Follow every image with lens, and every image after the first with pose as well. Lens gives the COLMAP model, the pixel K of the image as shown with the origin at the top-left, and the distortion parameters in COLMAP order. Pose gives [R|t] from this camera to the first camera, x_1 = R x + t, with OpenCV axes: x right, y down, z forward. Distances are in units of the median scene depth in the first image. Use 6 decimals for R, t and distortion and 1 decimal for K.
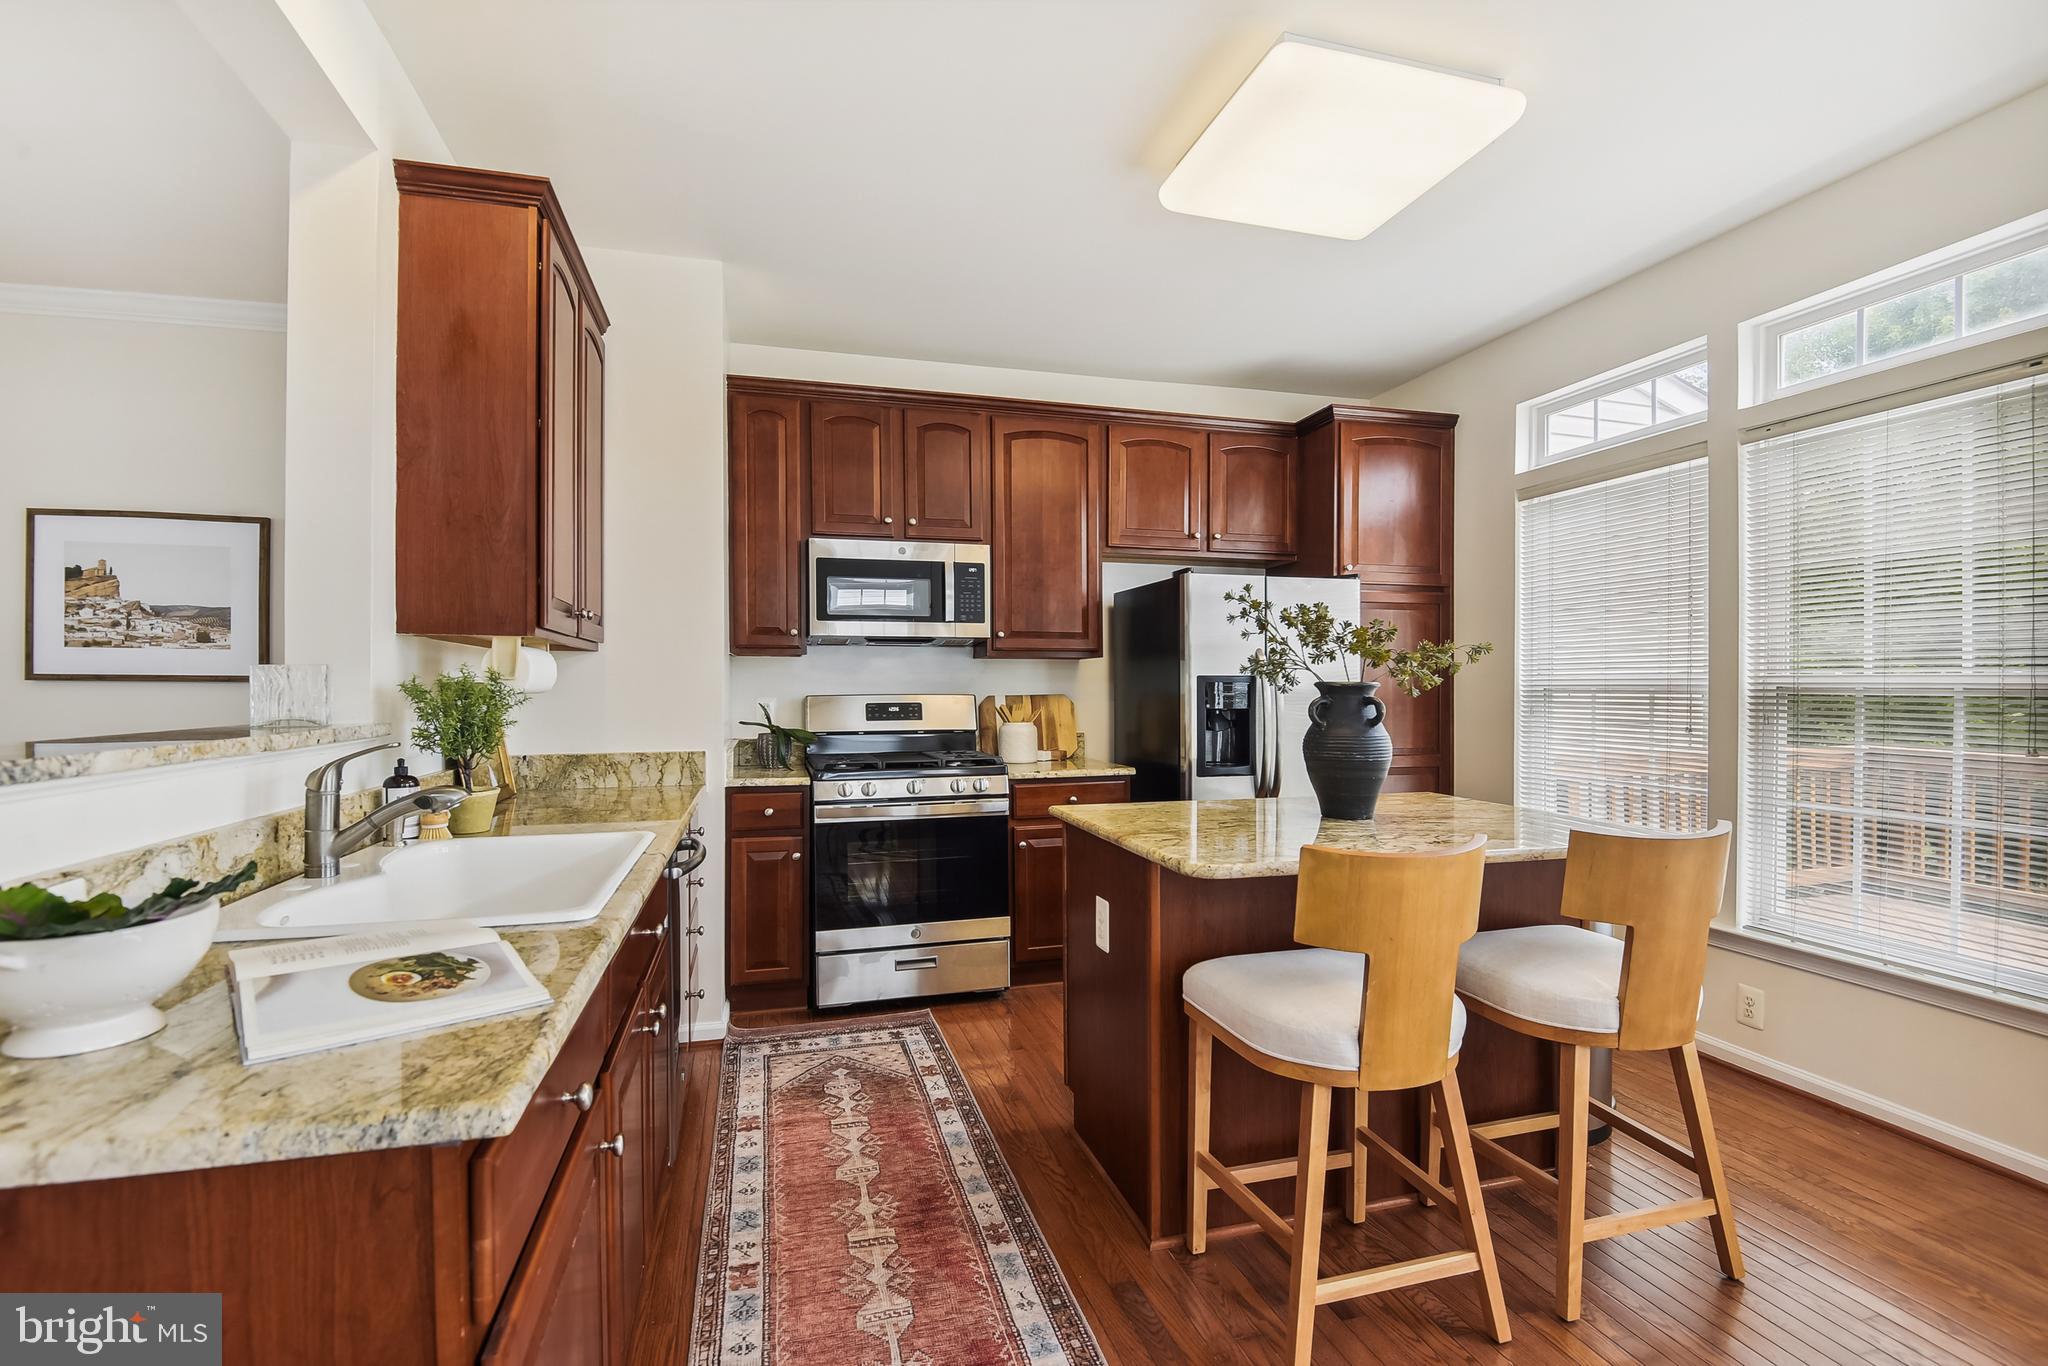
lens RADIAL K [[934.0, 0, 1013.7], [0, 934.0, 697.9], [0, 0, 1]] dist [0.002445, -0.012448]
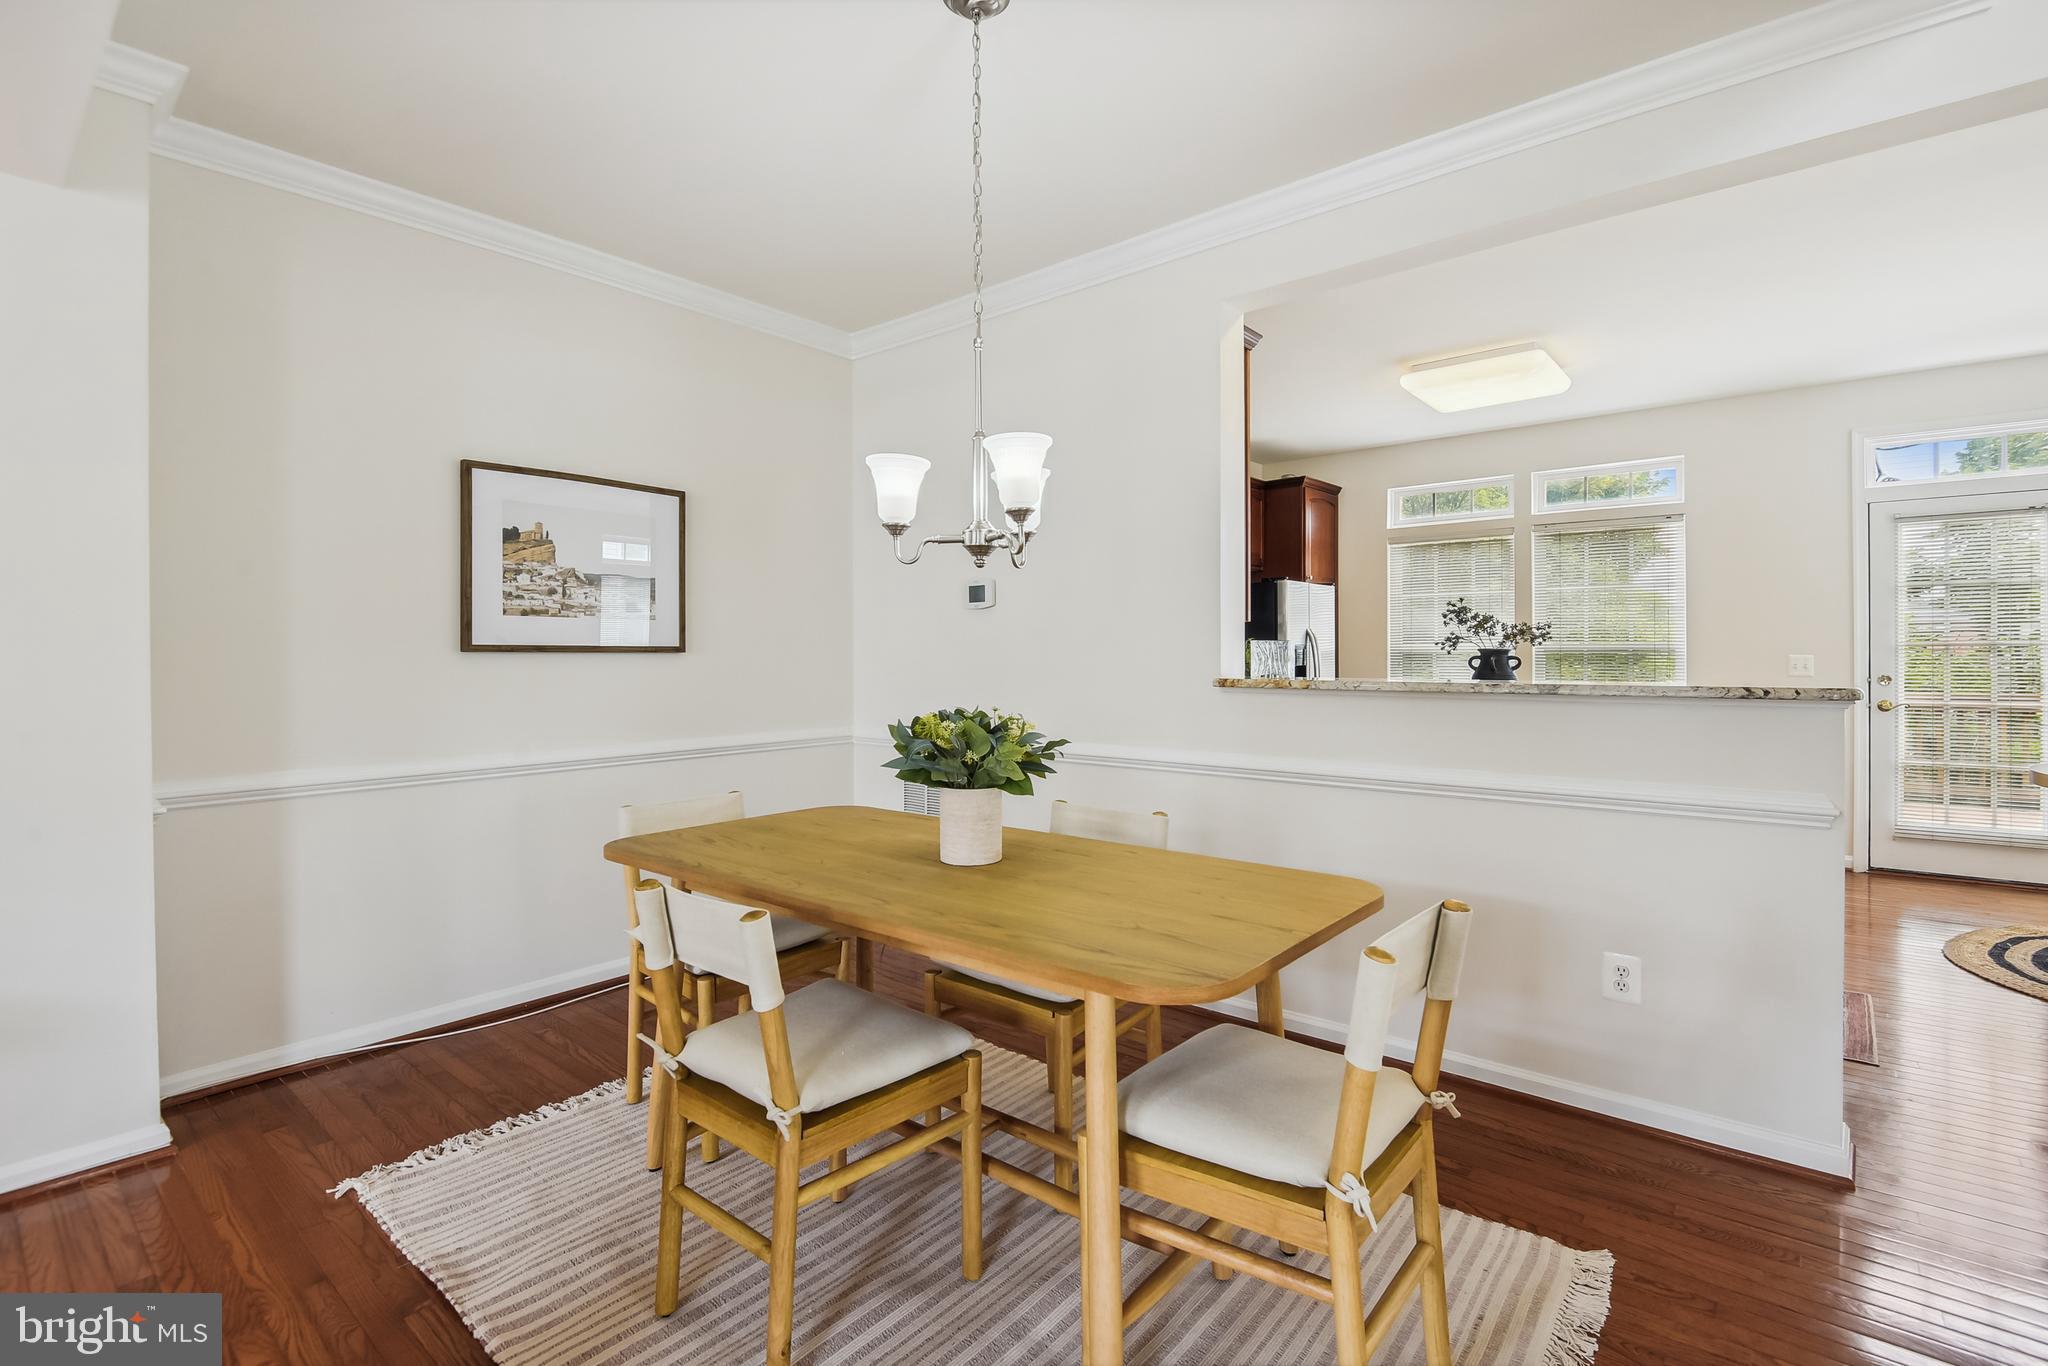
lens RADIAL K [[933.9, 0, 1030.5], [0, 933.9, 662.4], [0, 0, 1]] dist [0.014825, -0.016094]
pose [[0.820965, -0.012800, 0.570835, -1.099909], [0.013342, 0.999906, 0.003232, -0.004484], [-0.570823, 0.004963, 0.821058, -0.058635]]
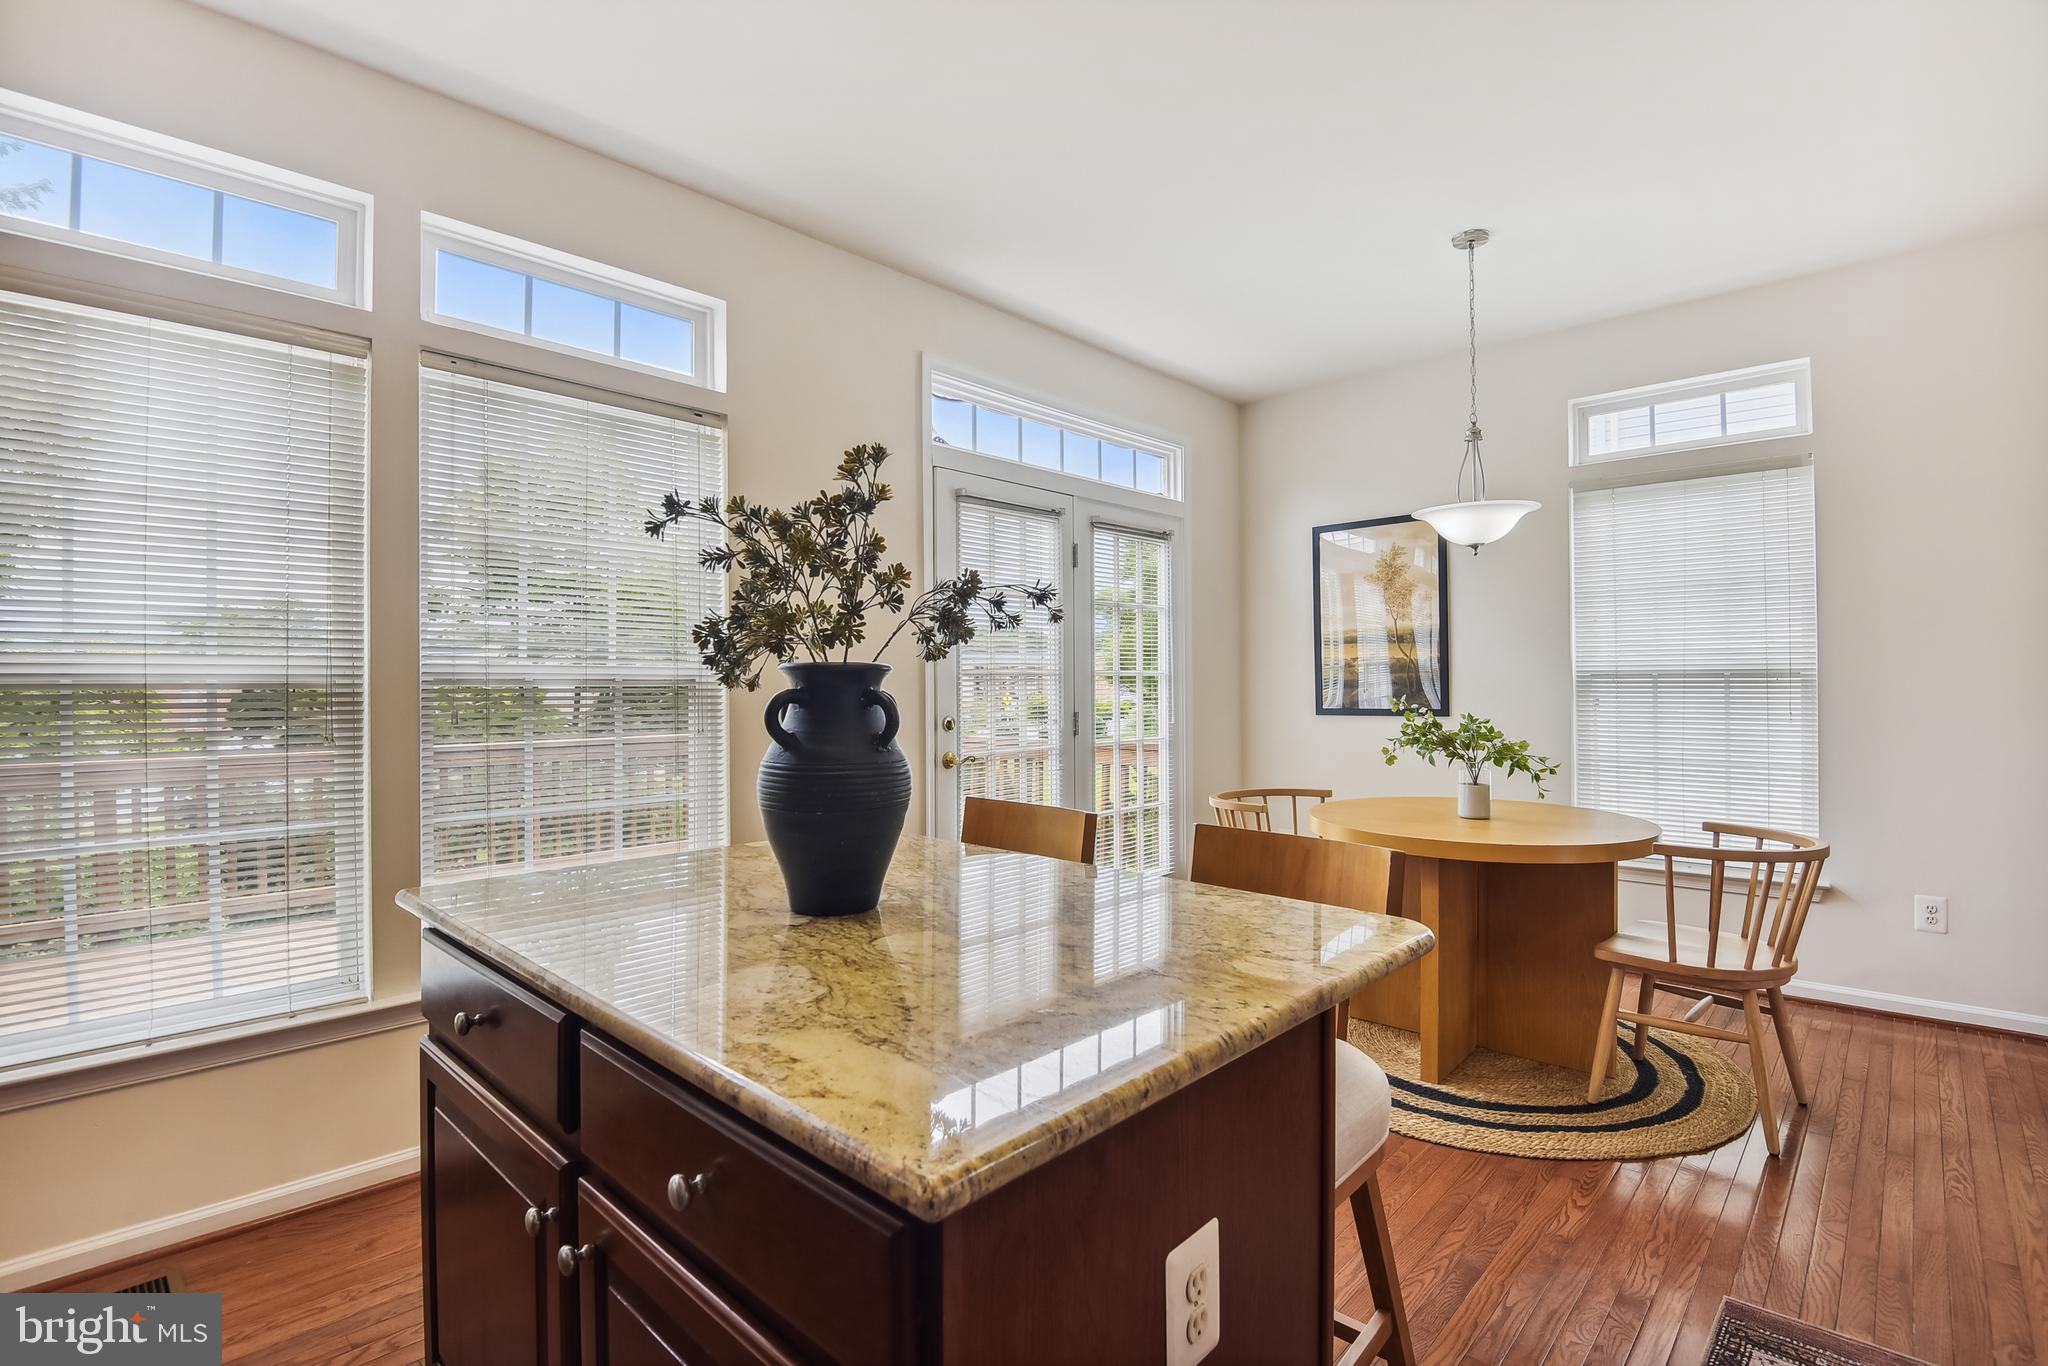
lens RADIAL K [[956.2, 0, 1012.2], [0, 956.2, 686.6], [0, 0, 1]] dist [-0.038927, -0.000357]
pose [[-0.519781, -0.005246, 0.854284, -0.118751], [0.009332, 0.999887, 0.011818, -0.007060], [-0.854249, 0.014115, -0.519673, 0.816850]]
